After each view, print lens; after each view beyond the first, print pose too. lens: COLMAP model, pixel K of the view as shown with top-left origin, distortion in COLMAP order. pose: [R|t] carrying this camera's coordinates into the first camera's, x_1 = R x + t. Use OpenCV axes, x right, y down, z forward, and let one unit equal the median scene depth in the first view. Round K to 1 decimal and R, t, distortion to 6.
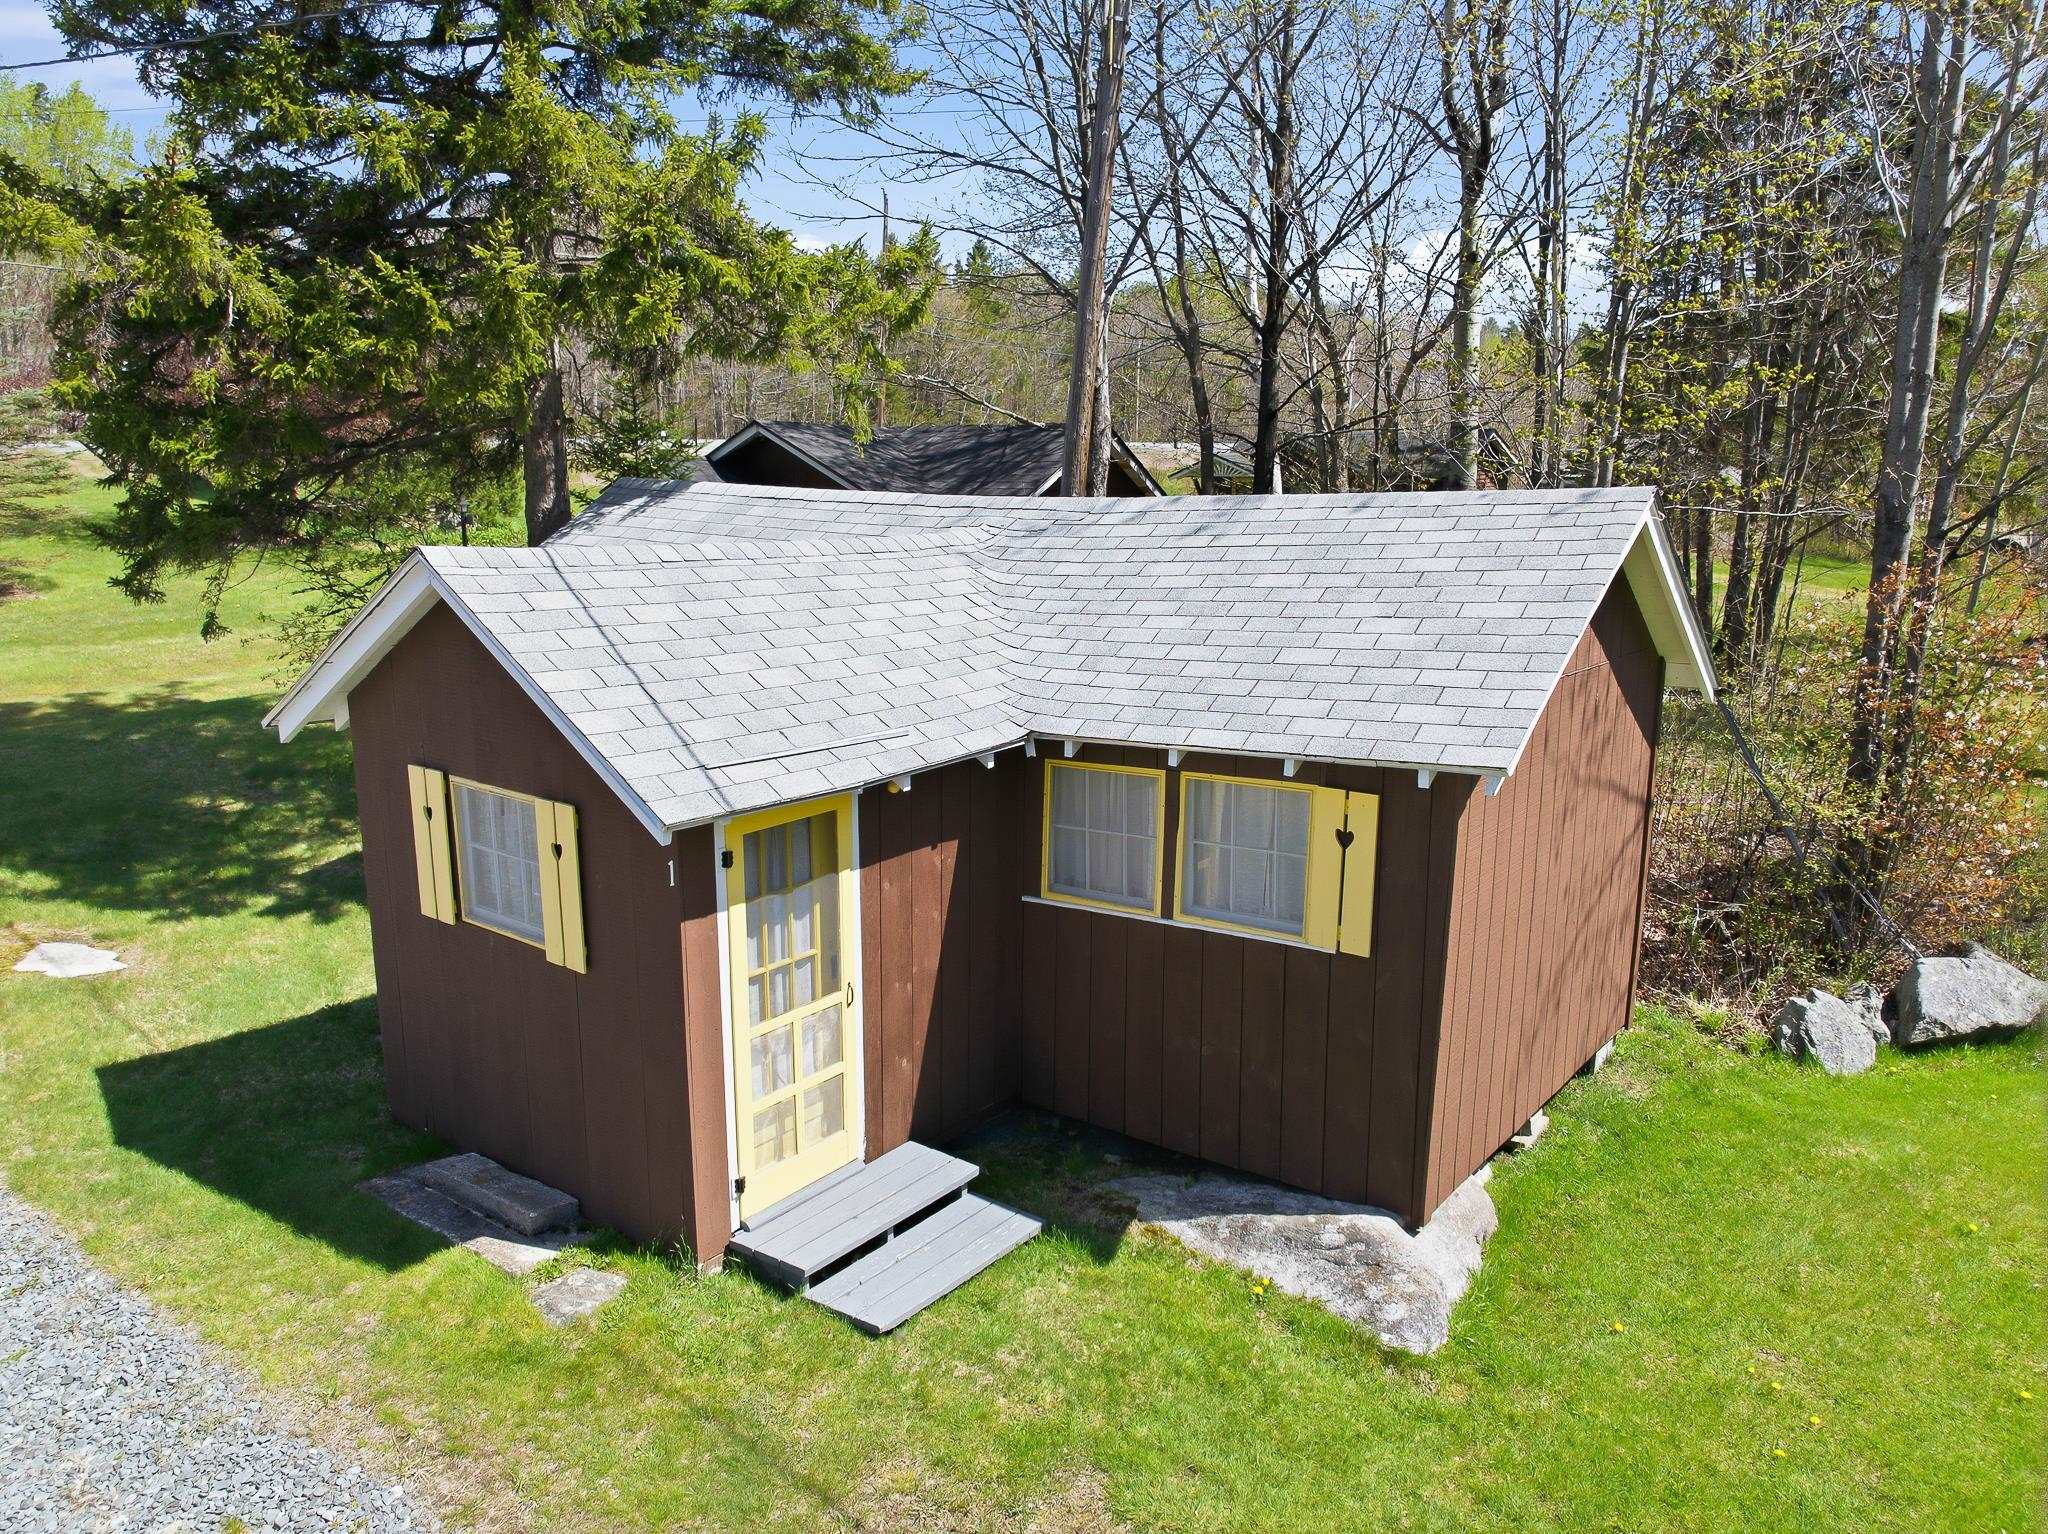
lens RADIAL K [[1625.9, 0, 1024.0], [0, 1625.9, 767.0], [0, 0, 1]] dist [0.002604, 0.004178]
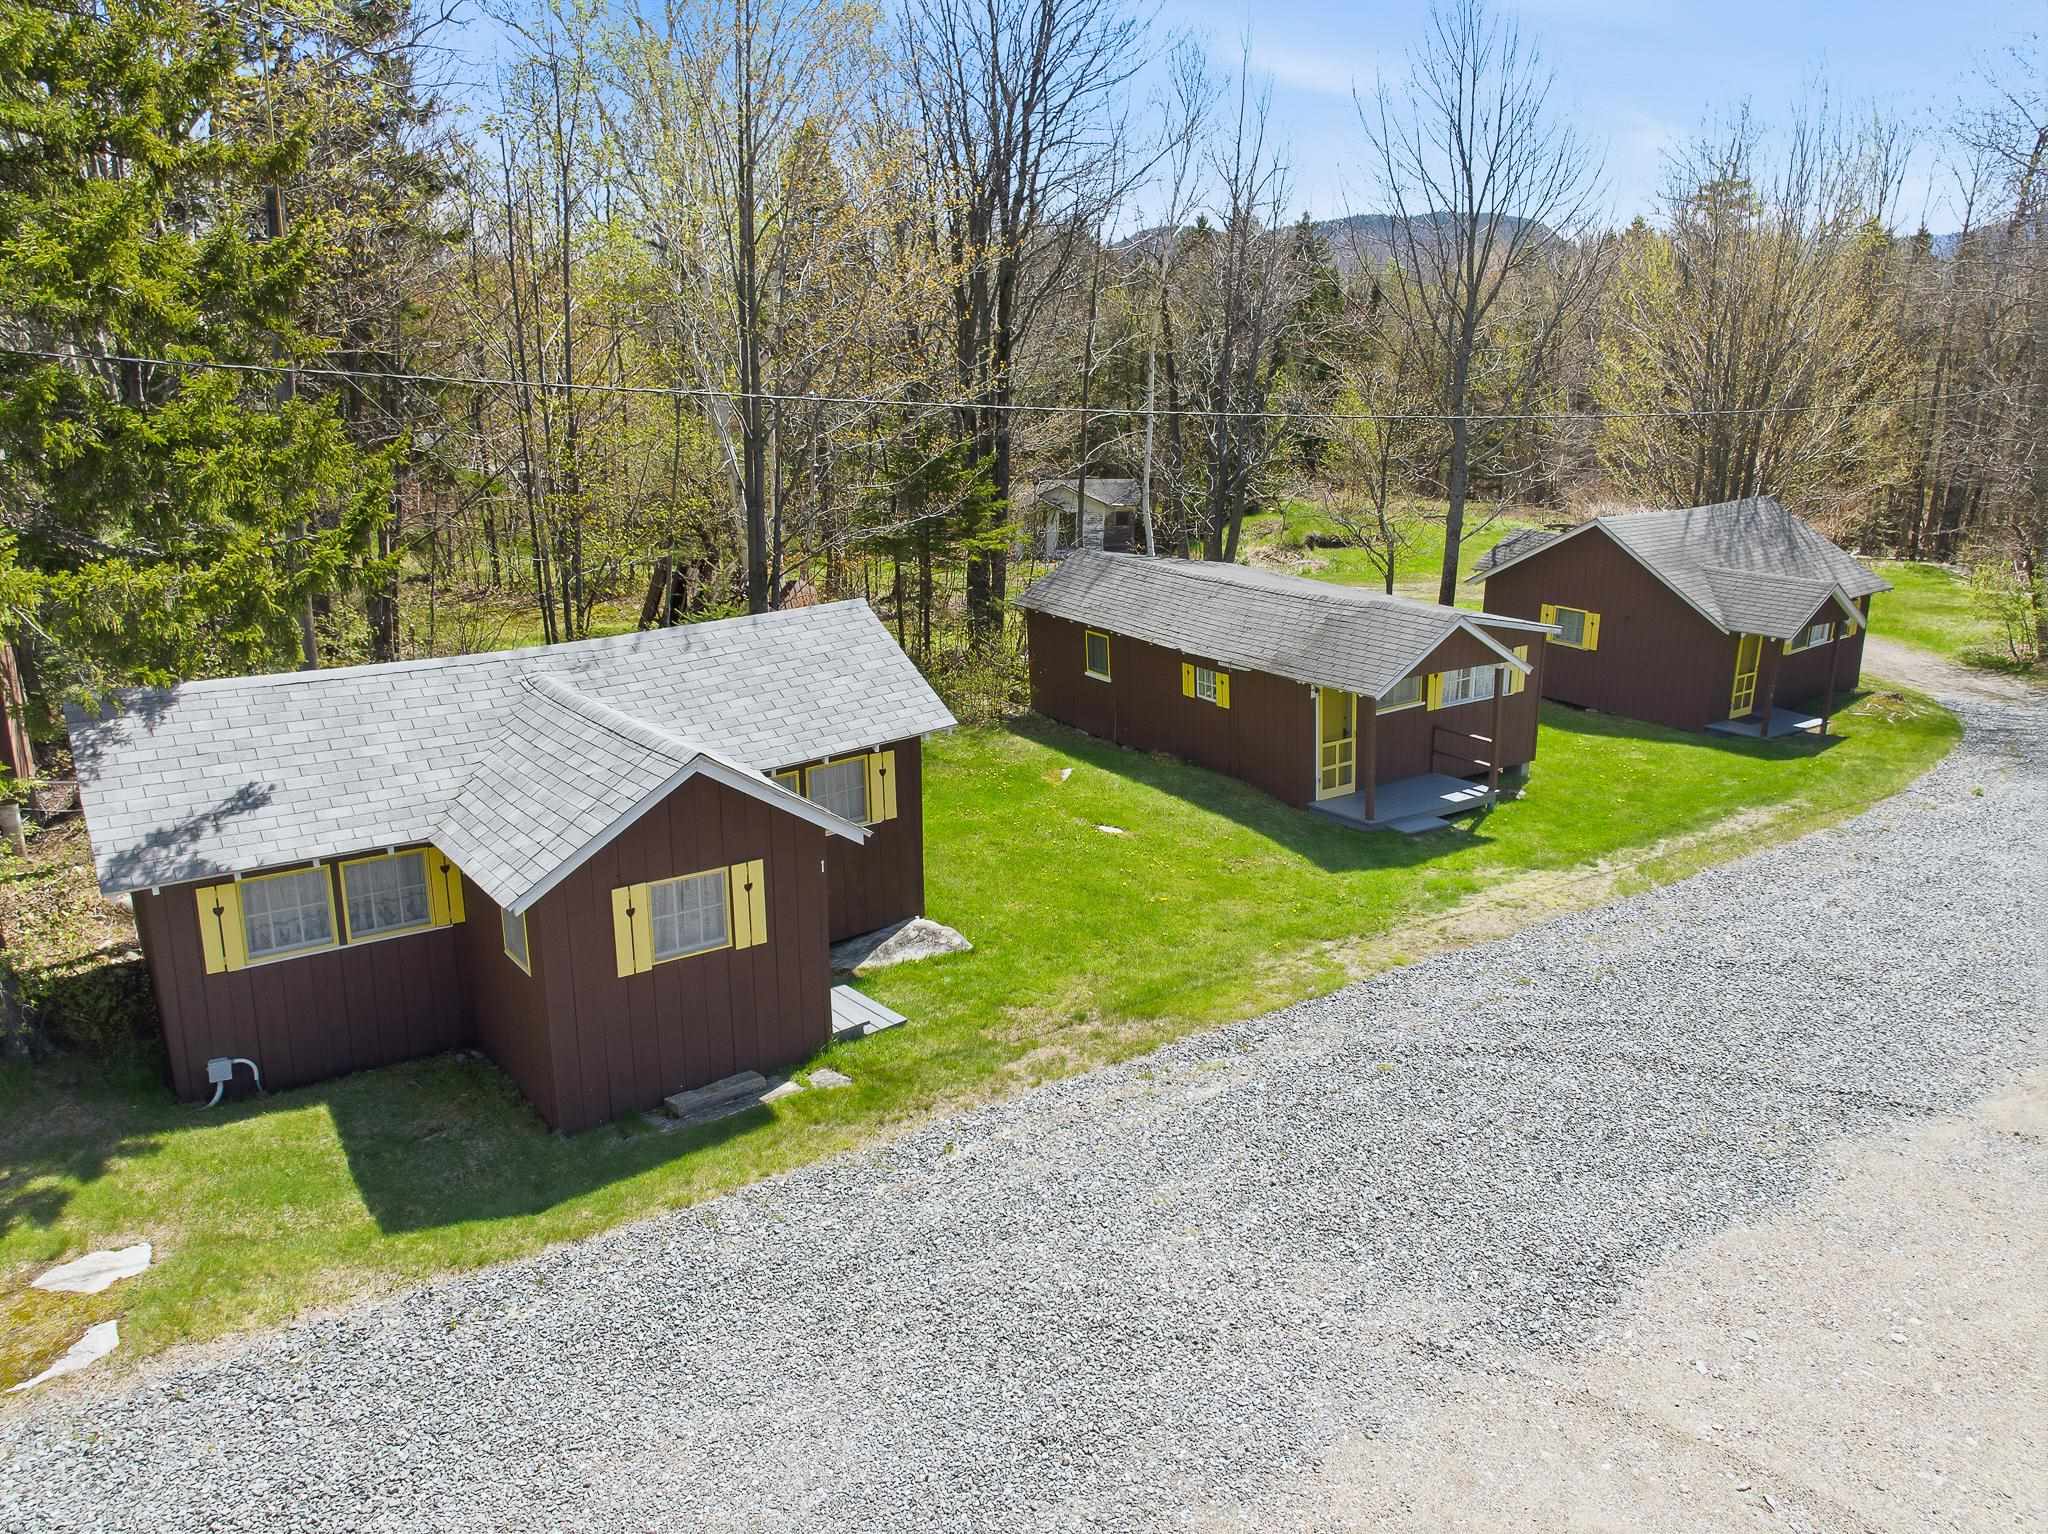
lens RADIAL K [[1625.9, 0, 1024.0], [0, 1625.9, 767.0], [0, 0, 1]] dist [0.002604, 0.004178]
pose [[0.229922, -0.252306, 0.939935, -1.925698], [0.205151, 0.956673, 0.206616, -0.400501], [-0.951341, 0.145323, 0.271720, 0.150422]]
